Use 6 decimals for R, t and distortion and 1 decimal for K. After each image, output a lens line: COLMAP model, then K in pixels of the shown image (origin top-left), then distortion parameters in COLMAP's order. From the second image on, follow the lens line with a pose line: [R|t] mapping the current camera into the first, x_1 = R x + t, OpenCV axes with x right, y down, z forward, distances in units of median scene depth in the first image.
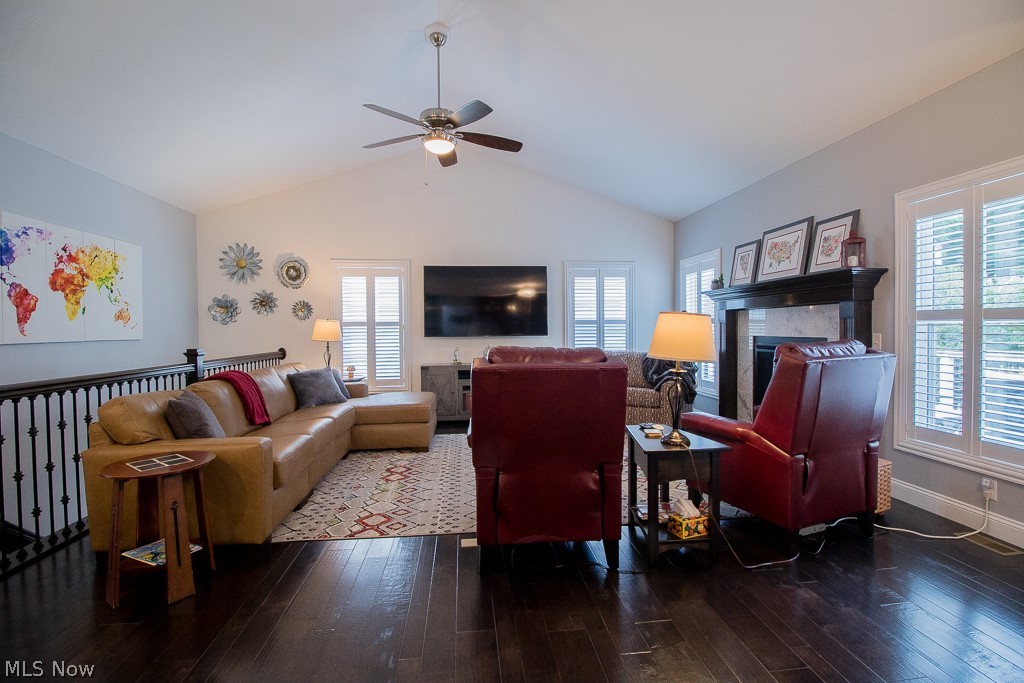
lens RADIAL K [[472.8, 0, 517.2], [0, 472.8, 337.7], [0, 0, 1]] dist [-0.001098, -0.011118]
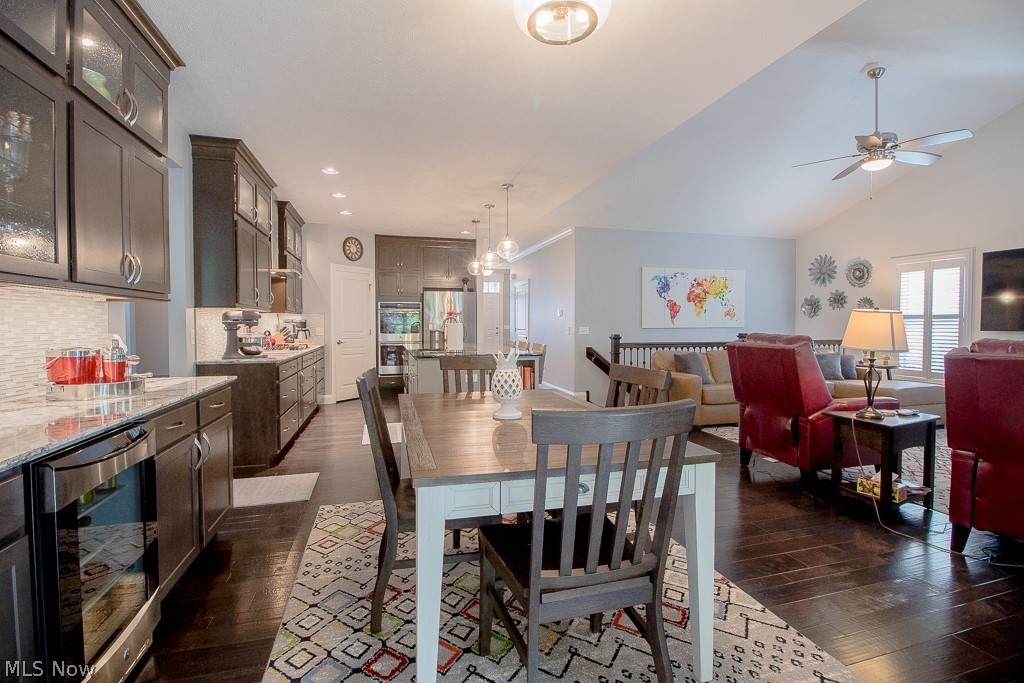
lens RADIAL K [[472.8, 0, 518.2], [0, 472.8, 336.1], [0, 0, 1]] dist [-0.001098, -0.011118]
pose [[0.166966, 0.033070, -0.985408, 0.748793], [-0.019141, 0.999358, 0.030295, -0.001645], [0.985777, 0.013803, 0.167491, -0.048338]]
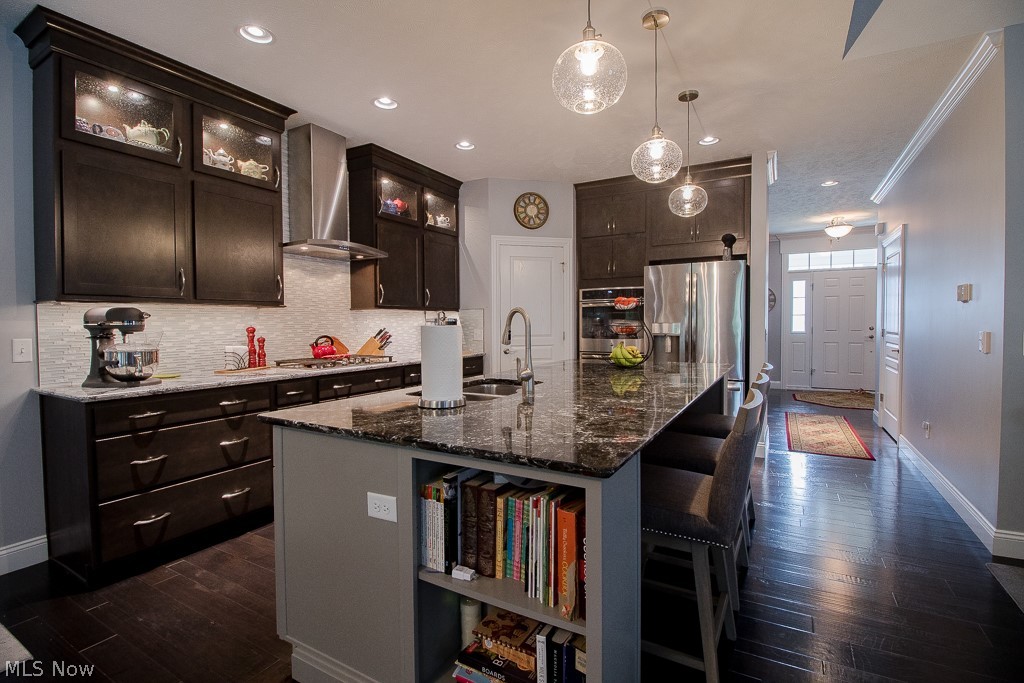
lens RADIAL K [[472.8, 0, 516.1], [0, 472.8, 335.8], [0, 0, 1]] dist [-0.001098, -0.011118]
pose [[-0.586728, 0.035096, -0.809023, -0.056505], [-0.003305, 0.998948, 0.045733, -0.005384], [0.809778, 0.029506, -0.585994, 0.268716]]
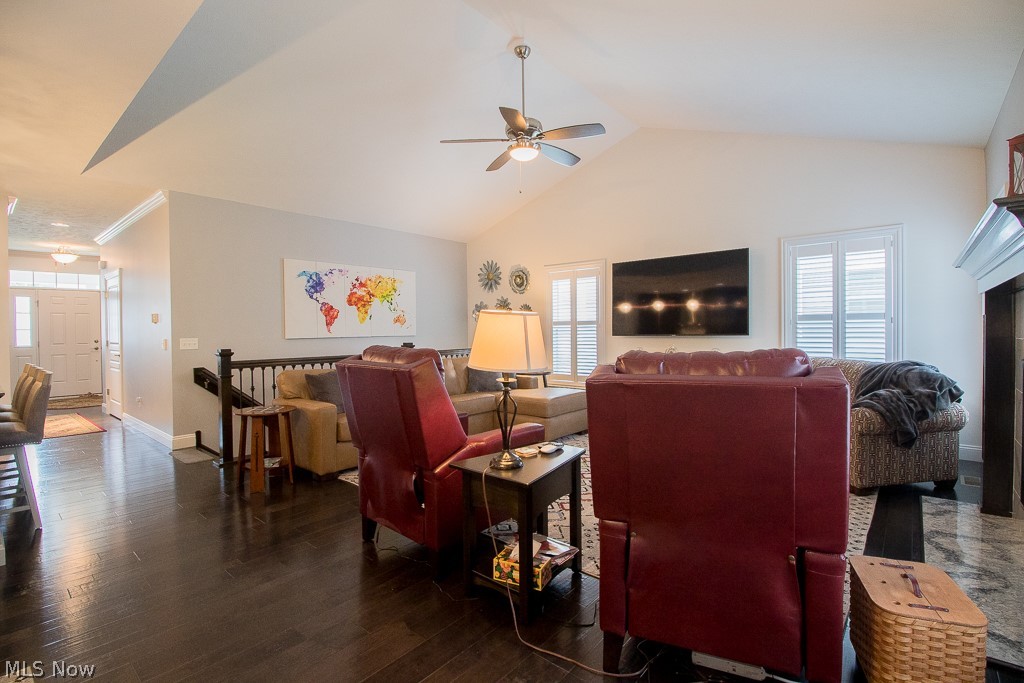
lens RADIAL K [[472.8, 0, 513.9], [0, 472.8, 337.1], [0, 0, 1]] dist [-0.001098, -0.011118]
pose [[0.683987, 0.010766, -0.729414, 0.523802], [-0.007940, 0.999942, 0.007312, -0.005673], [0.729451, 0.000790, 0.684033, 0.239892]]
